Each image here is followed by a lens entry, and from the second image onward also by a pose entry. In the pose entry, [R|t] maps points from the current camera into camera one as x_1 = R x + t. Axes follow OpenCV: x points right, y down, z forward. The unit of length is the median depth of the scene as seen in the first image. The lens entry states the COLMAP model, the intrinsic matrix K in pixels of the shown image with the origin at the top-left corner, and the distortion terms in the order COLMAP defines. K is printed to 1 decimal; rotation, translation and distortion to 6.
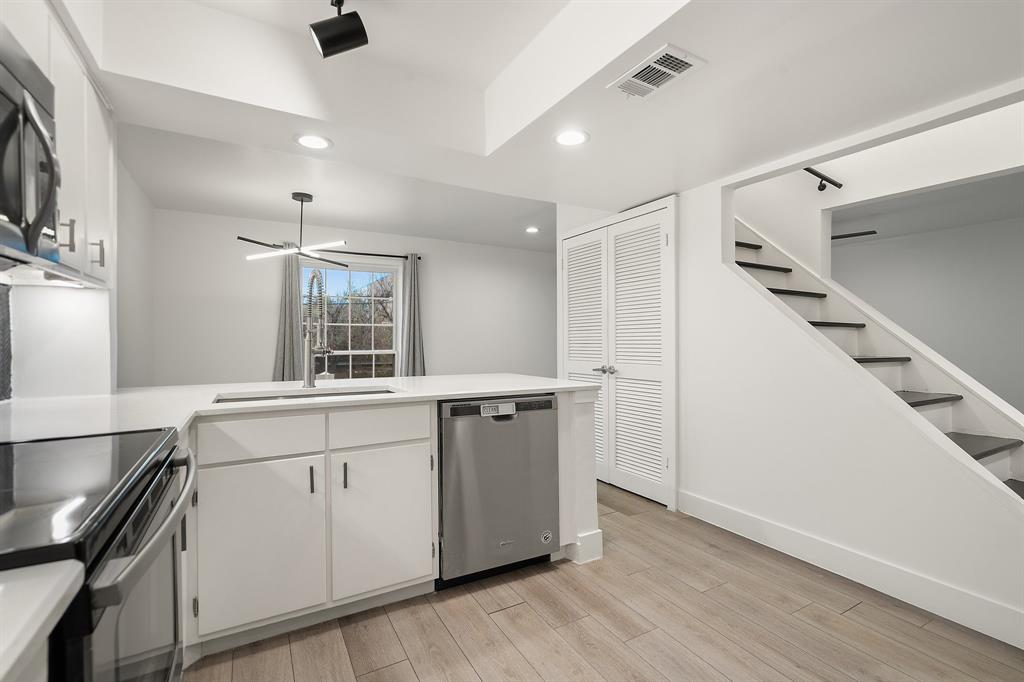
lens RADIAL K [[470.3, 0, 513.9], [0, 470.3, 340.1], [0, 0, 1]] dist [-0.005277, -0.000147]
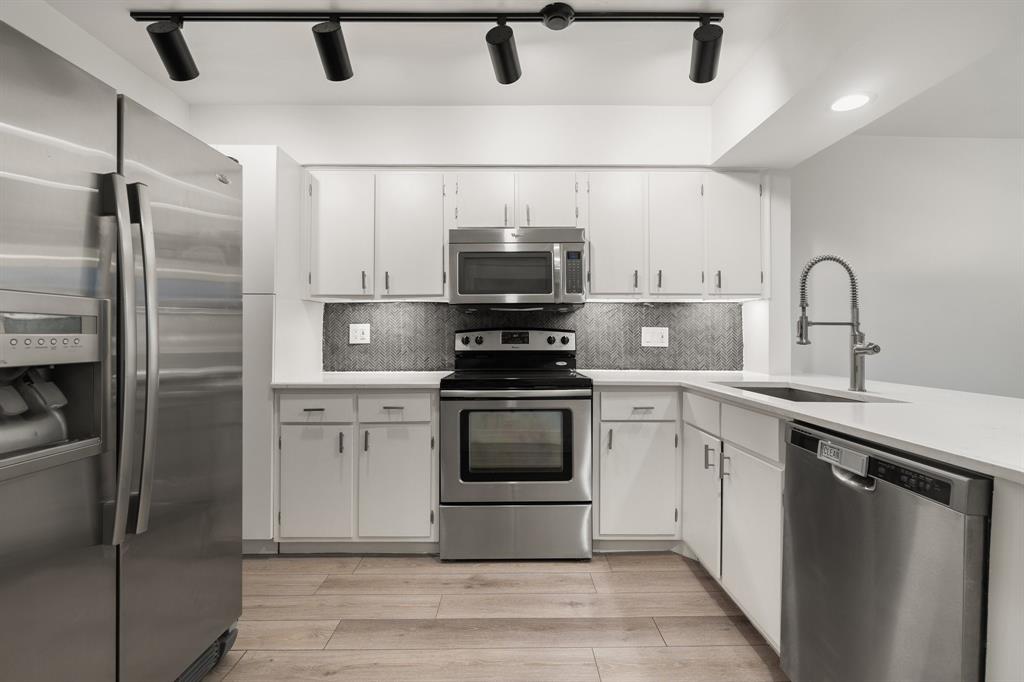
lens RADIAL K [[470.3, 0, 513.6], [0, 470.3, 340.0], [0, 0, 1]] dist [-0.005277, -0.000147]
pose [[-0.502992, 0.002439, -0.864288, 0.762577], [-0.002611, 0.999987, 0.004342, 0.011048], [0.864287, 0.004441, -0.502979, 1.135894]]
